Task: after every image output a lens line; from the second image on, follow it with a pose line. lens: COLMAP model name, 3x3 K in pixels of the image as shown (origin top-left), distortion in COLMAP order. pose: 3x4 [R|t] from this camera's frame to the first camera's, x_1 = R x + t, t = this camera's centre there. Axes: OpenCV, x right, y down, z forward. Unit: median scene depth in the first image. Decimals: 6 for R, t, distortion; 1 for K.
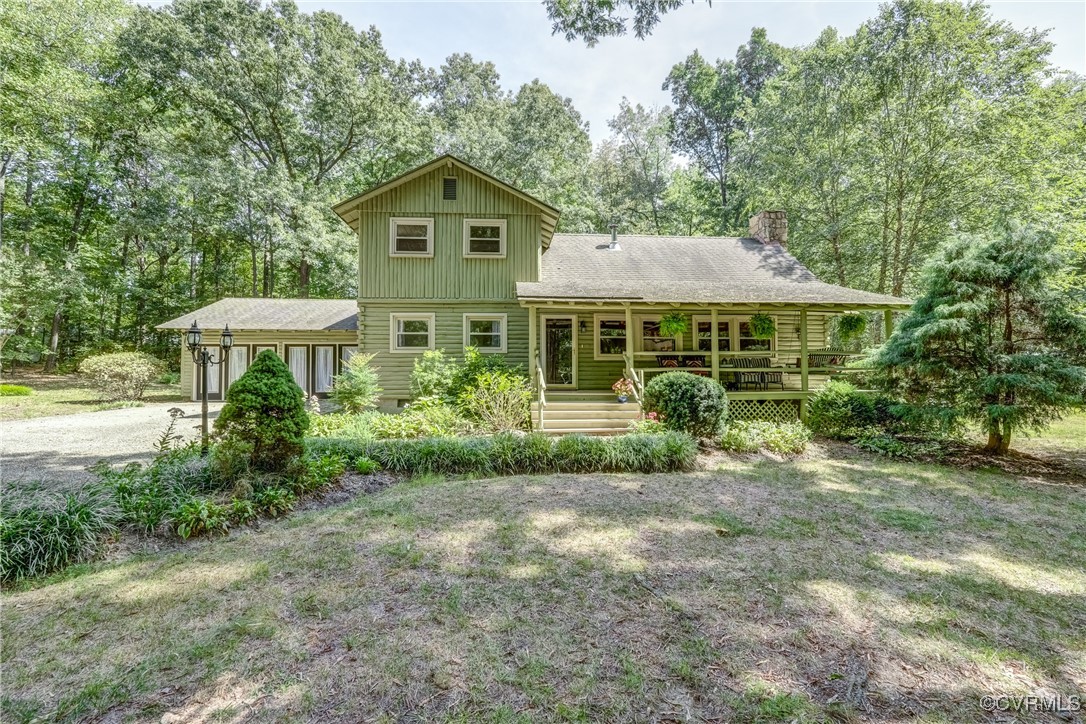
lens RADIAL K [[481.7, 0, 546.6], [0, 481.7, 362.9], [0, 0, 1]] dist [-0.009705, 0.002152]
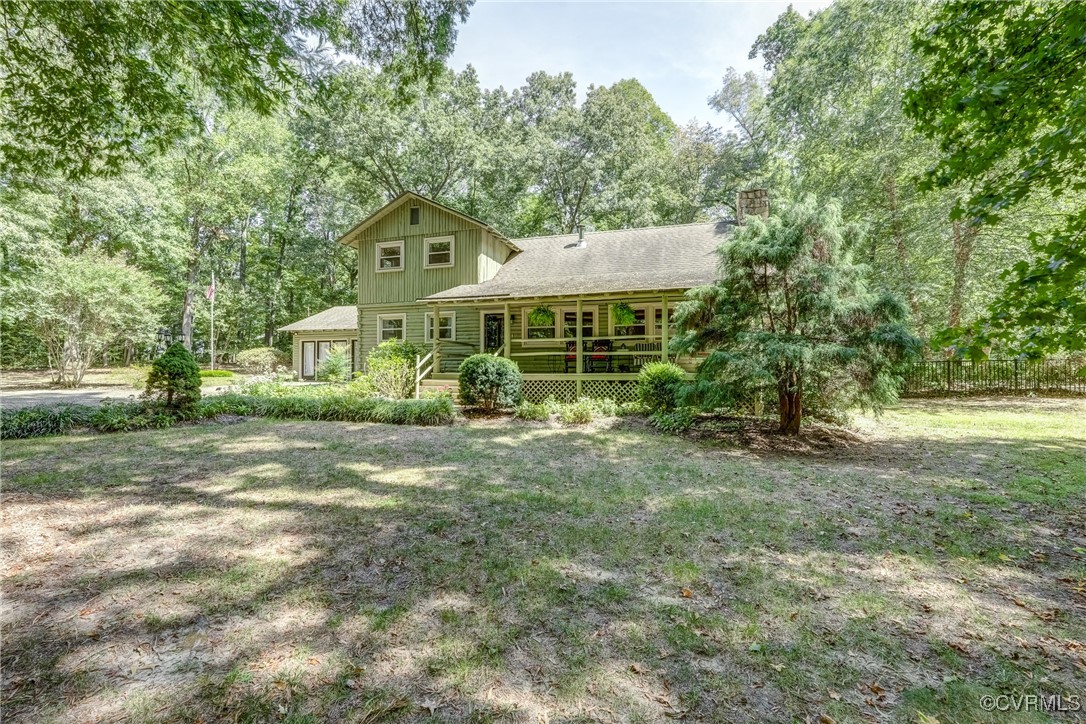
lens RADIAL K [[481.7, 0, 536.7], [0, 481.7, 363.8], [0, 0, 1]] dist [-0.009705, 0.002152]
pose [[0.926225, -0.002733, -0.376961, 0.585114], [0.009303, 0.999835, 0.015609, 0.016661], [0.376856, -0.017964, 0.926098, -0.080356]]
